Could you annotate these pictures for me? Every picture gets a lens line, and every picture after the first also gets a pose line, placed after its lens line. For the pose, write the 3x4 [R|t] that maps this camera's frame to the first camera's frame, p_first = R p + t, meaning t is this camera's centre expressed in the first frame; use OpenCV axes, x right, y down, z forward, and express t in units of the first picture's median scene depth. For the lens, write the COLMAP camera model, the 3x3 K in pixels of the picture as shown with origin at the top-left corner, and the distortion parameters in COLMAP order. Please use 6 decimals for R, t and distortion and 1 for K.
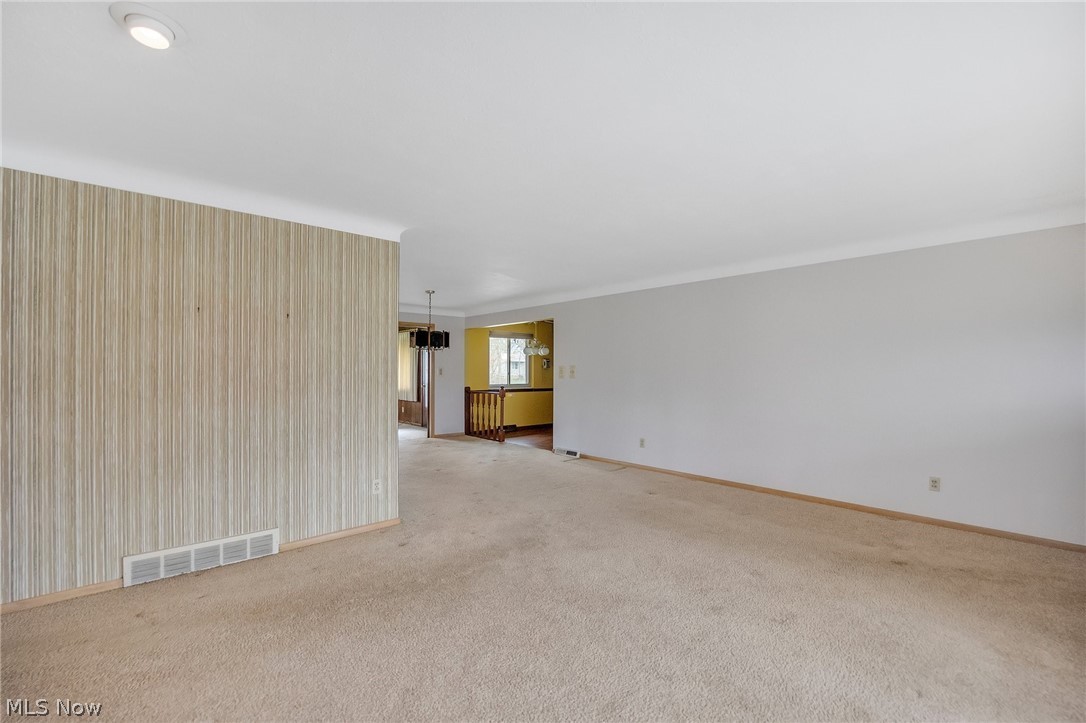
lens RADIAL K [[446.9, 0, 542.8], [0, 446.9, 369.2], [0, 0, 1]] dist [-0.017408, 0.000082]
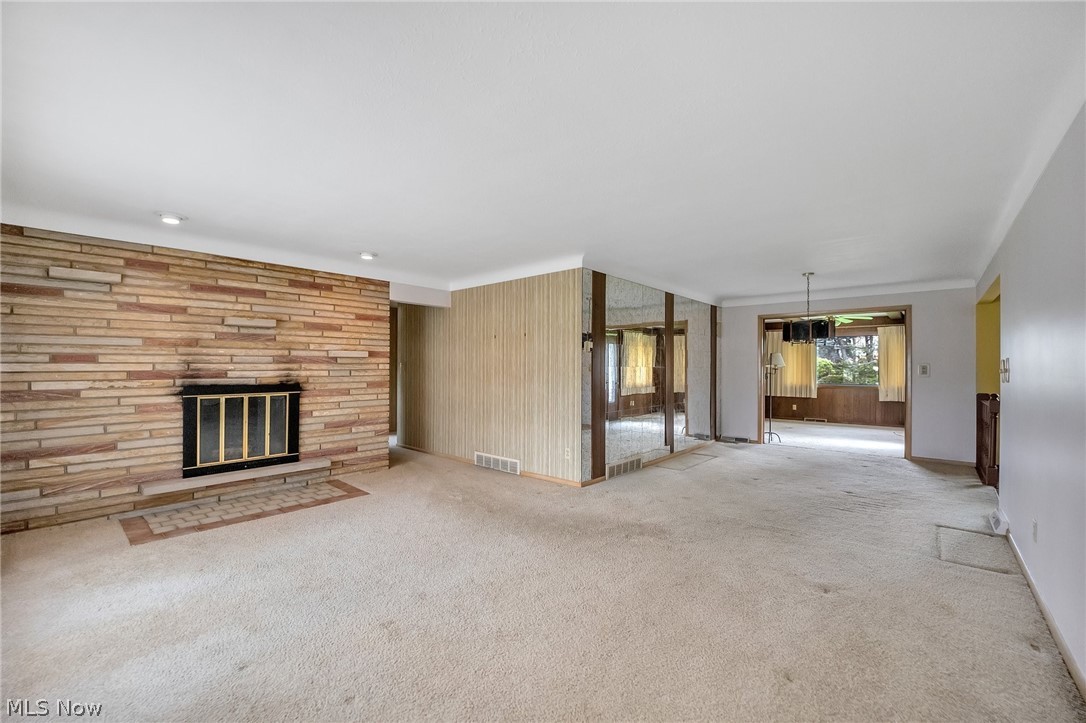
lens RADIAL K [[446.9, 0, 542.8], [0, 446.9, 369.2], [0, 0, 1]] dist [-0.017408, 0.000082]
pose [[0.126469, 0.004122, -0.991962, 1.069240], [0.001156, 0.999990, 0.004303, 0.002292], [0.991970, -0.001691, 0.126463, 0.840131]]
